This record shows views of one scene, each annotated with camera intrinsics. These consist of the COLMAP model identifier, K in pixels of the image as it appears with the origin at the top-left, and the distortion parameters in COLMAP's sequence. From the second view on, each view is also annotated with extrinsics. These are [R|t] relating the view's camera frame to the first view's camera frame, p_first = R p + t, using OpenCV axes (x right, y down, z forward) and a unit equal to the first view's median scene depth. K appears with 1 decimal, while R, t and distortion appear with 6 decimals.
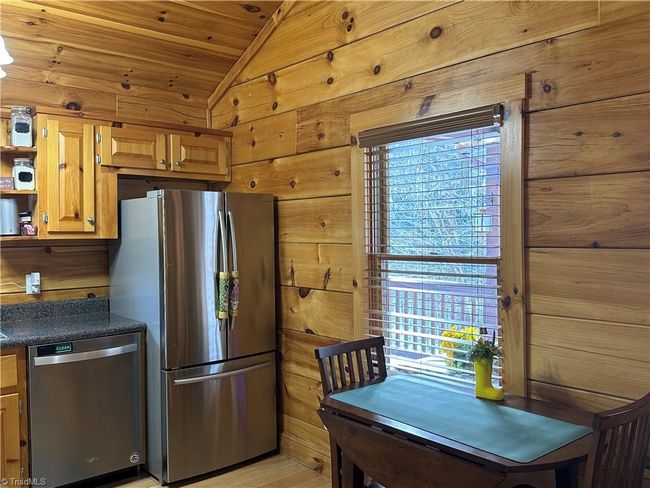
lens RADIAL K [[581.7, 0, 325.0], [0, 581.7, 244.0], [0, 0, 1]] dist [0.165357, -0.319913]
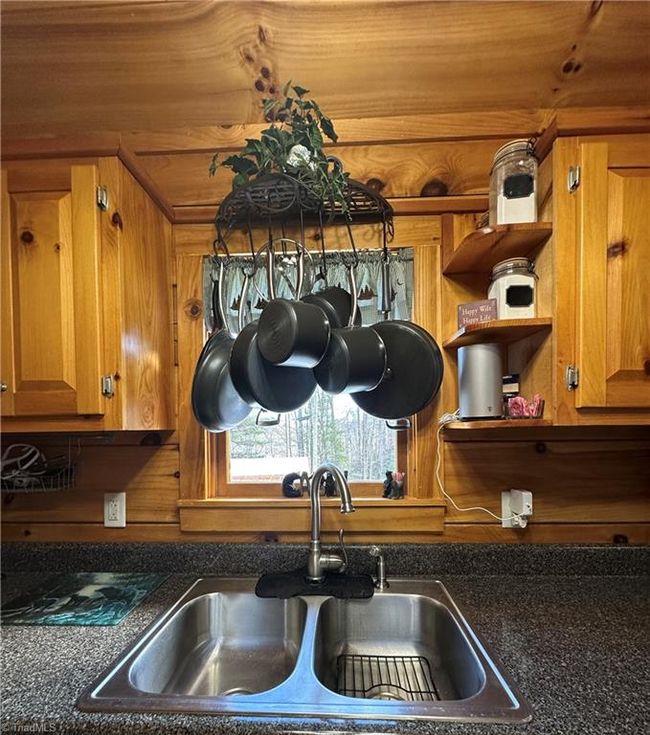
lens RADIAL K [[348.5, 0, 326.3], [0, 348.5, 434.1], [0, 0, 1]] dist [-0.002306, -0.000171]
pose [[0.735224, 0.003898, -0.677813, -0.406615], [-0.011273, 0.999915, -0.006478, 0.001911], [0.677730, 0.012404, 0.735206, 0.655715]]
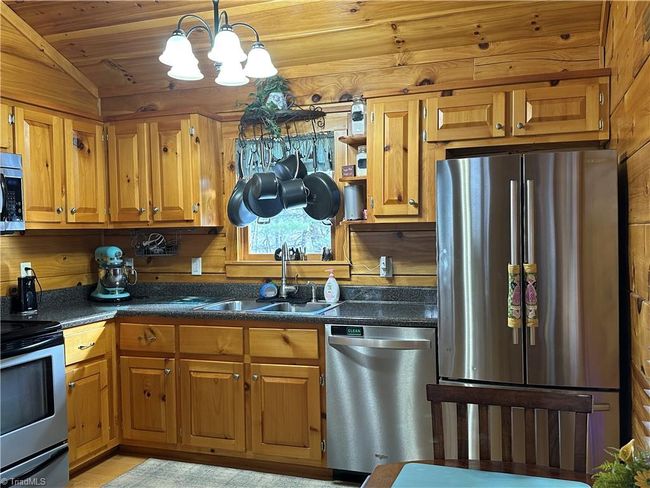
lens RADIAL K [[581.7, 0, 325.0], [0, 581.7, 244.0], [0, 0, 1]] dist [0.165357, -0.319913]
pose [[0.505115, 0.016067, -0.862902, 0.330190], [-0.008927, 0.999870, 0.013391, 0.014521], [0.863006, 0.000939, 0.505193, 0.403264]]
